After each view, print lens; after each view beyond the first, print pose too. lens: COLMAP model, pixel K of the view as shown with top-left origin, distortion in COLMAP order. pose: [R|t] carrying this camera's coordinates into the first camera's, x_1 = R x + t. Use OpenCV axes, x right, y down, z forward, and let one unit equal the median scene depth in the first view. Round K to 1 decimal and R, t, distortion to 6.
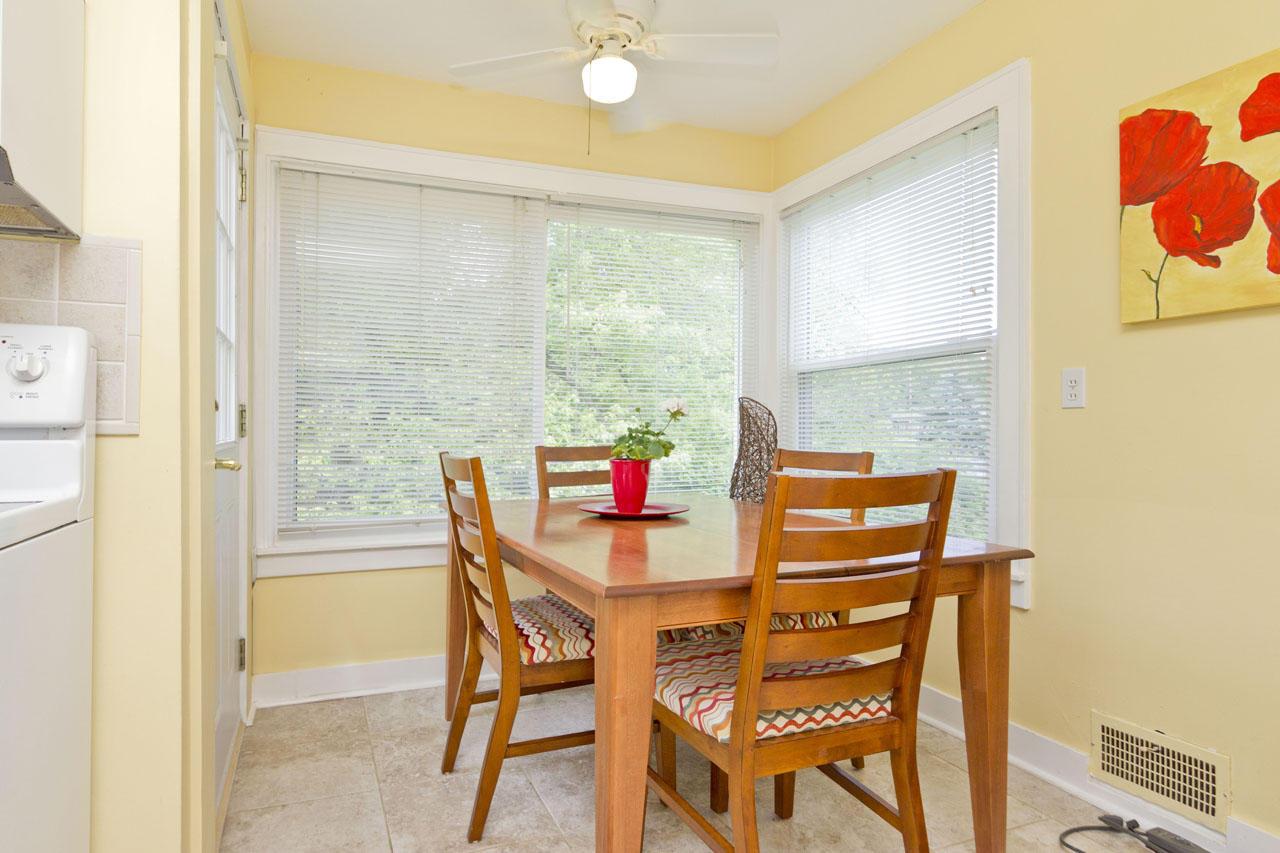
lens RADIAL K [[747.9, 0, 635.6], [0, 747.9, 429.2], [0, 0, 1]] dist [0.003513, 0.000278]
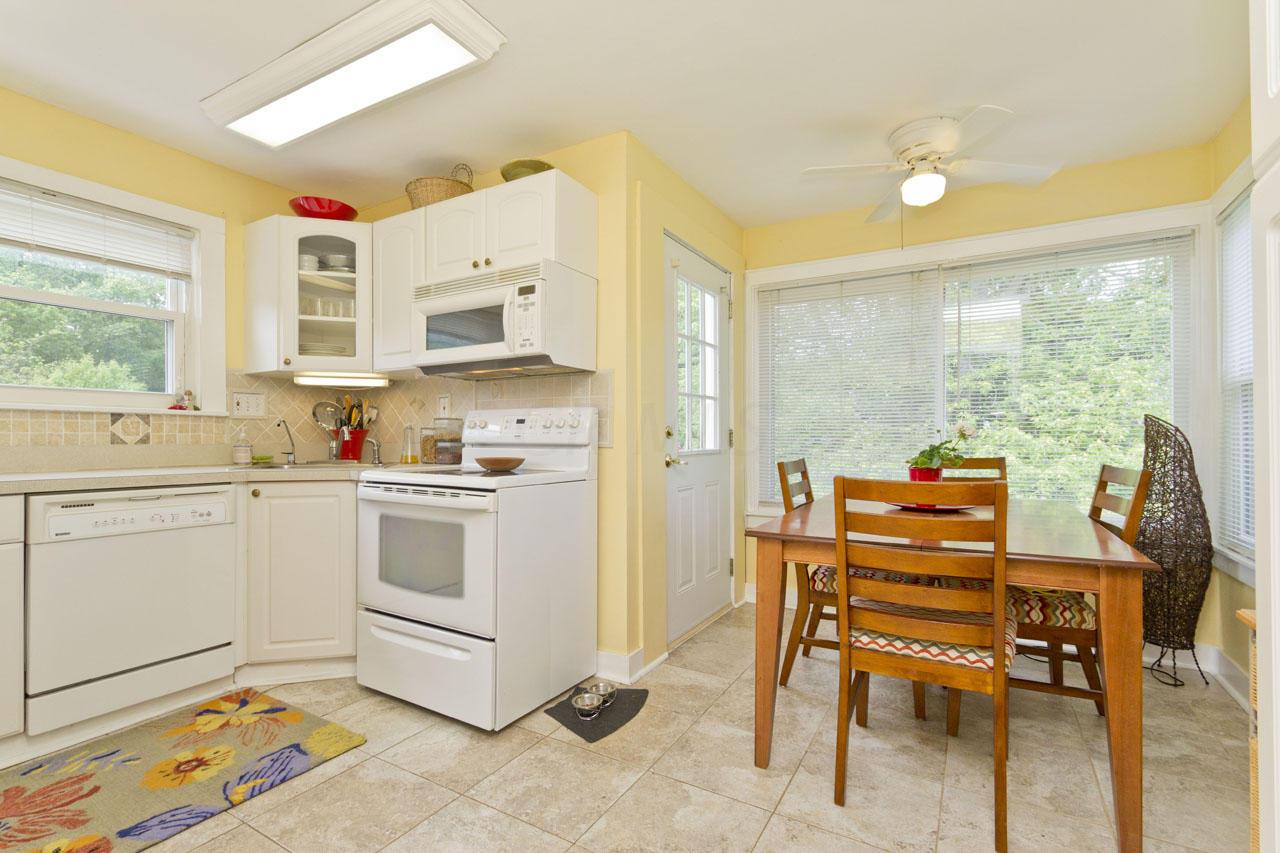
lens RADIAL K [[603.3, 0, 635.5], [0, 603.3, 431.3], [0, 0, 1]] dist [0.003687, 0.000645]
pose [[0.612577, -0.008851, -0.790362, 0.612620], [-0.000594, 0.999932, -0.011659, -0.014169], [0.790411, 0.007611, 0.612530, -0.102764]]
